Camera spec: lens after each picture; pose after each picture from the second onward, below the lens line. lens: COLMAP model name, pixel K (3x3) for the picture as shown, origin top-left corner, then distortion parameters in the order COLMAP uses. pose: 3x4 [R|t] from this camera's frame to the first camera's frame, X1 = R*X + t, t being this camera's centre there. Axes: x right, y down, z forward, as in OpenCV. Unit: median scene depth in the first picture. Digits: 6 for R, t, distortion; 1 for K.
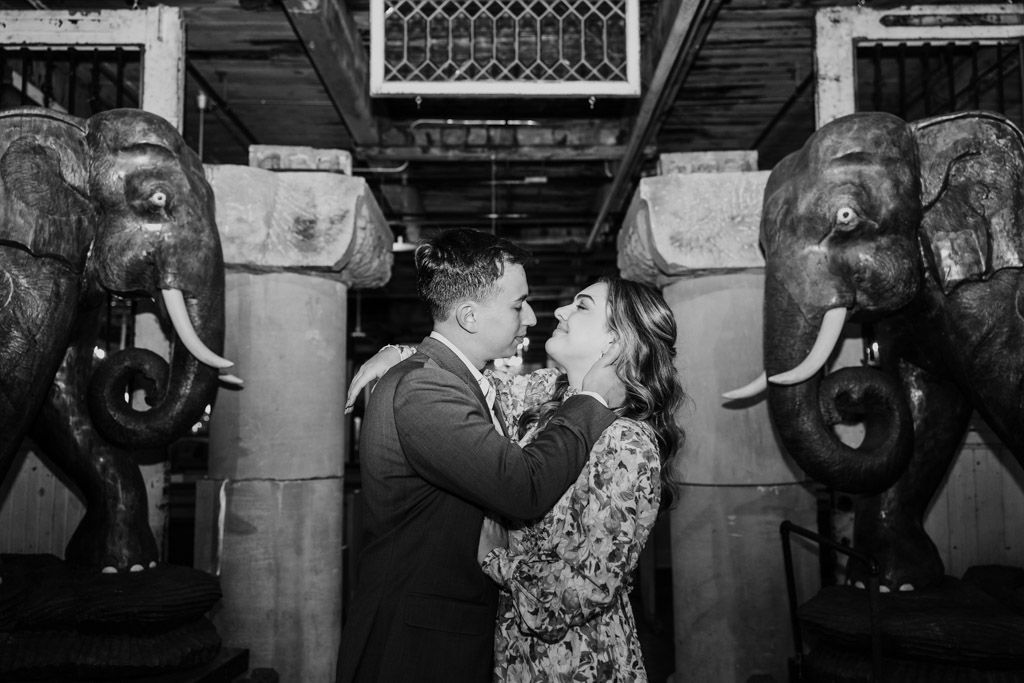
lens RADIAL K [[904.2, 0, 512.0], [0, 904.2, 341.5], [0, 0, 1]] dist [0.014650, -0.003592]
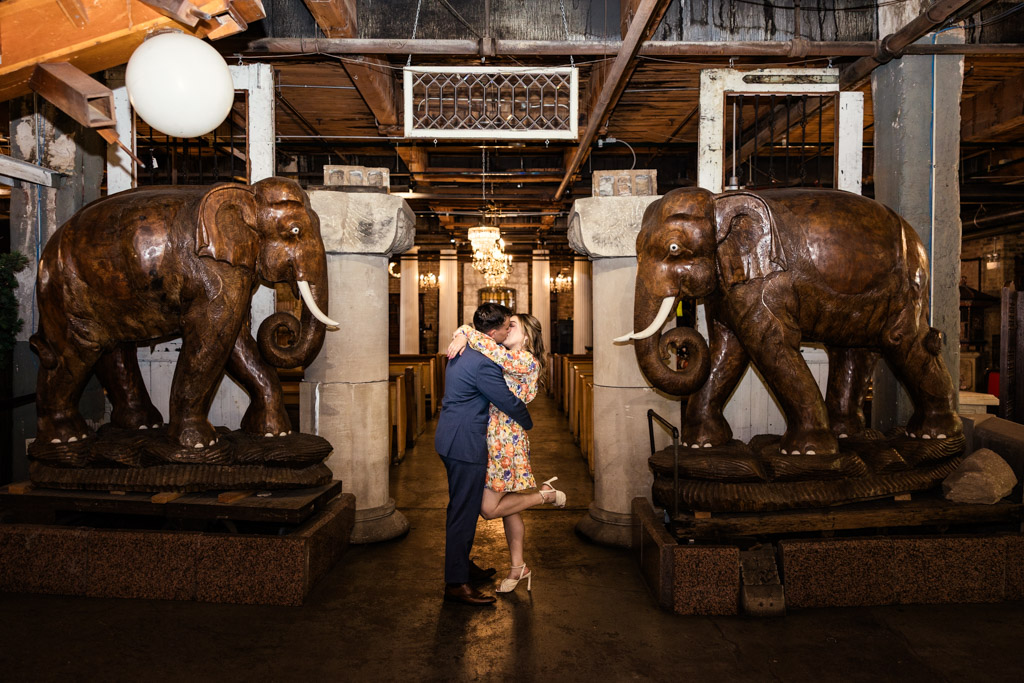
lens RADIAL K [[904.2, 0, 512.0], [0, 904.2, 341.5], [0, 0, 1]] dist [0.014650, -0.003592]
pose [[0.999932, 0.004367, 0.010776, 0.013872], [-0.005730, 0.991510, 0.129903, -0.137666], [-0.010117, -0.129956, 0.991468, -0.624028]]
